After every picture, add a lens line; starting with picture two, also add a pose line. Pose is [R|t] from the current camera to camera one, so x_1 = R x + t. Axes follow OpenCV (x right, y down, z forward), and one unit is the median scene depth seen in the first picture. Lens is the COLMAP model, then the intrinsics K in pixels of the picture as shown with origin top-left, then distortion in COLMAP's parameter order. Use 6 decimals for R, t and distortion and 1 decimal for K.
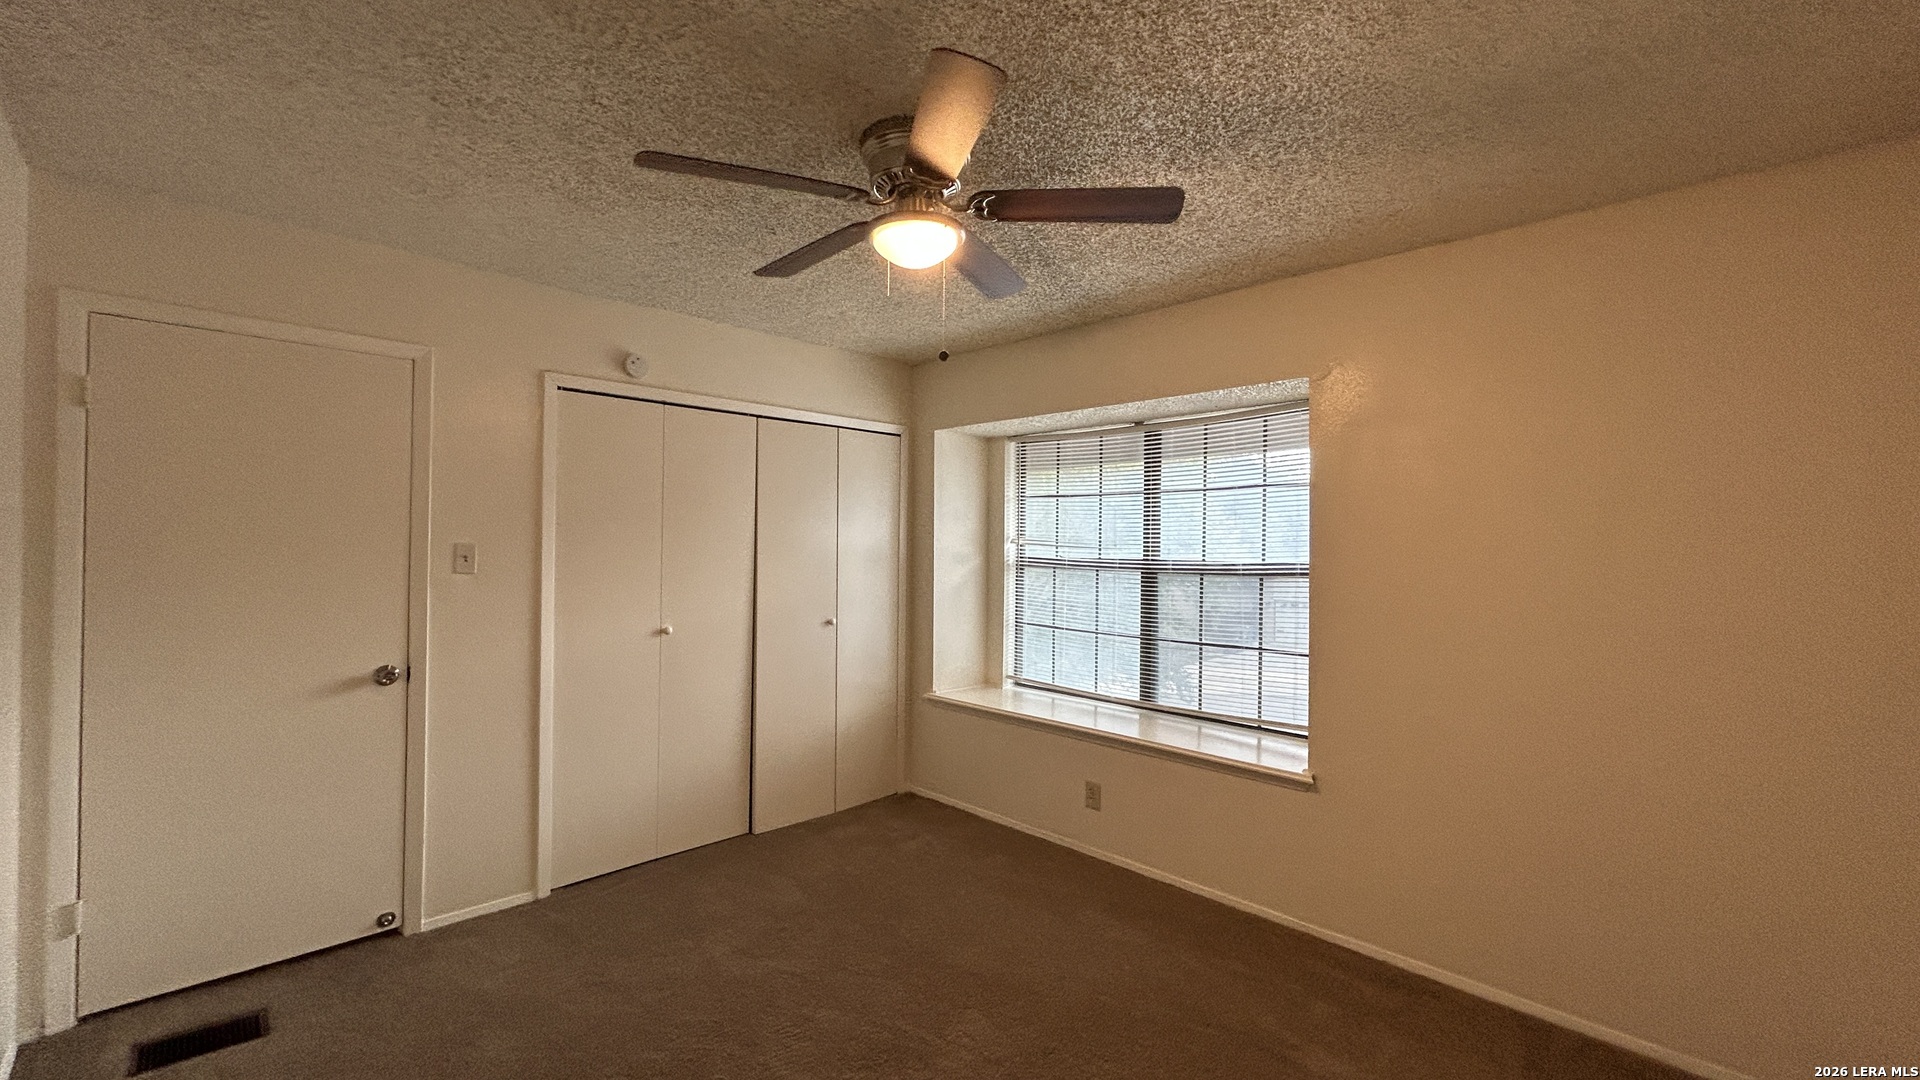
lens RADIAL K [[770.2, 0, 959.7], [0, 770.2, 533.1], [0, 0, 1]] dist [0.000959, 0.000616]
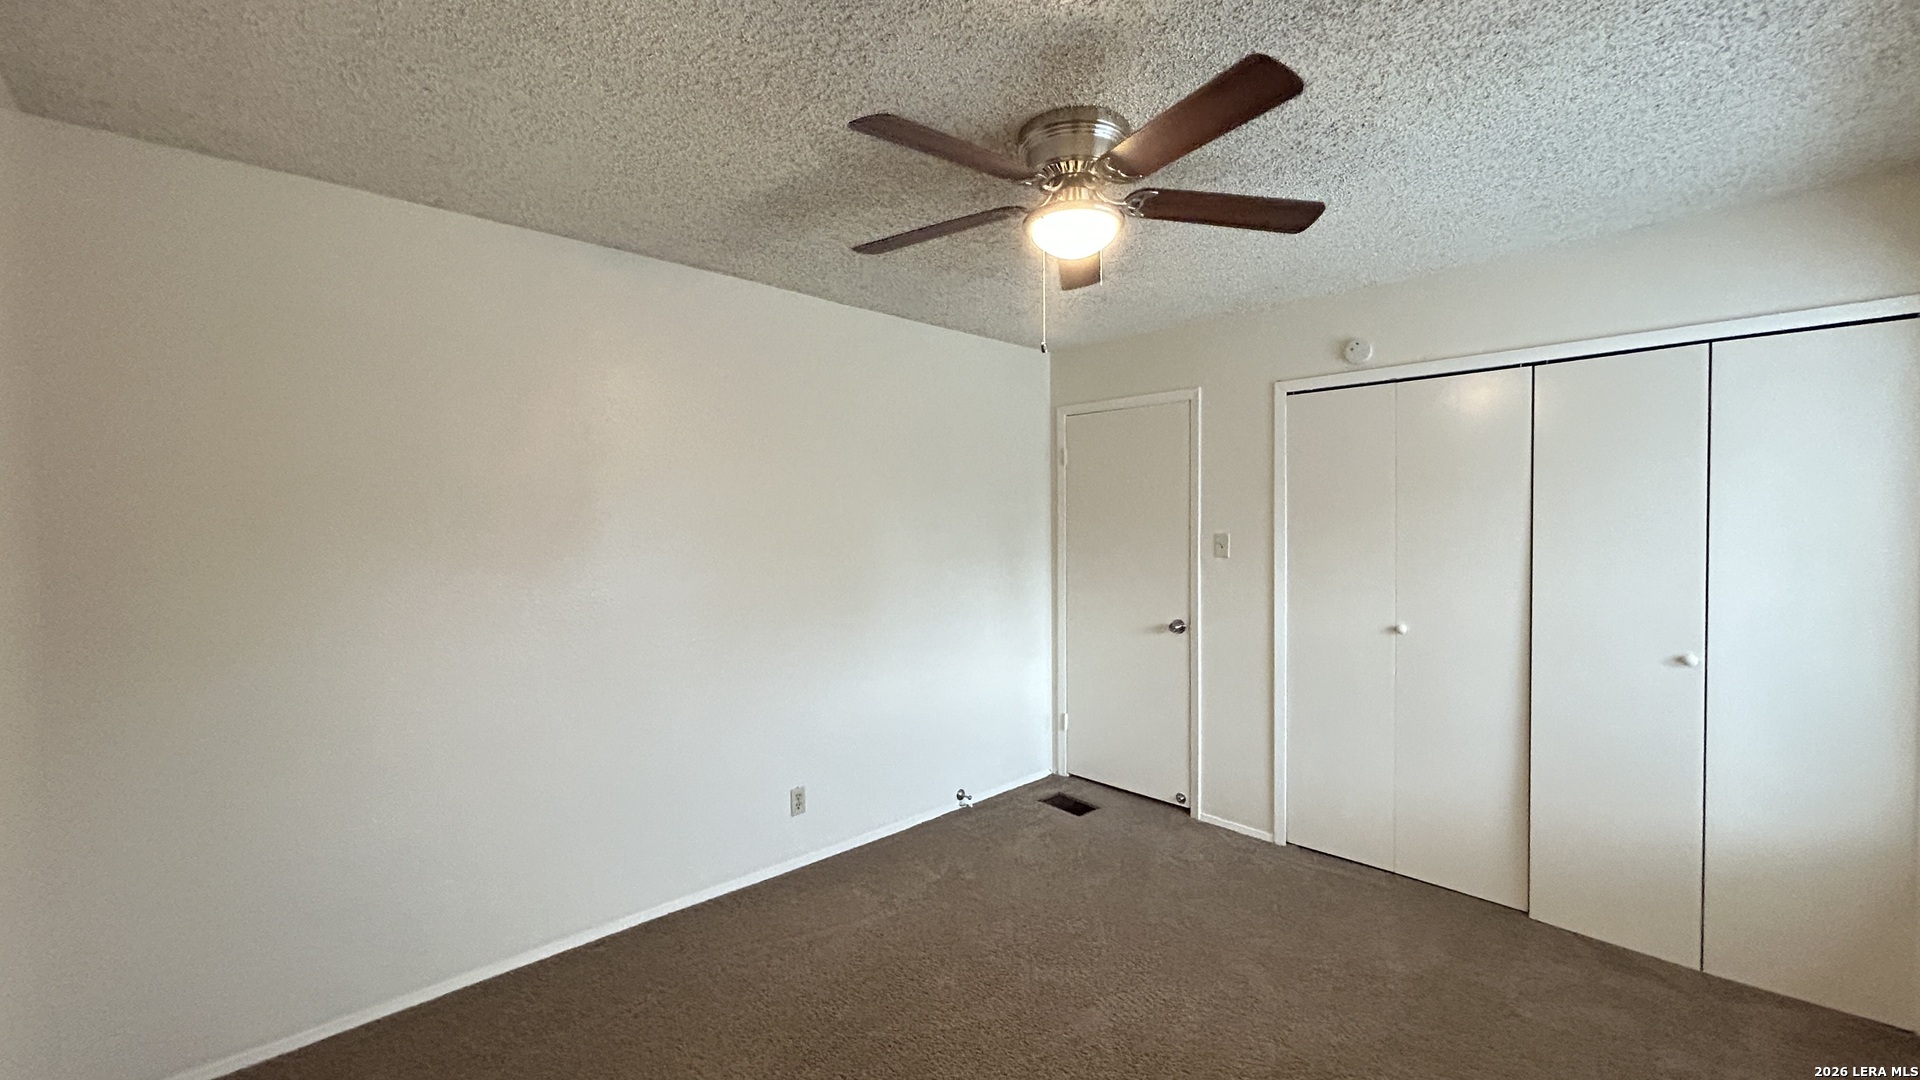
lens RADIAL K [[770.2, 0, 960.0], [0, 770.2, 544.7], [0, 0, 1]] dist [0.000959, 0.000616]
pose [[-0.009334, 0.013563, -0.999864, 0.600891], [0.009406, 0.999865, 0.013475, 0.010096], [0.999912, -0.009279, -0.009461, 0.546181]]
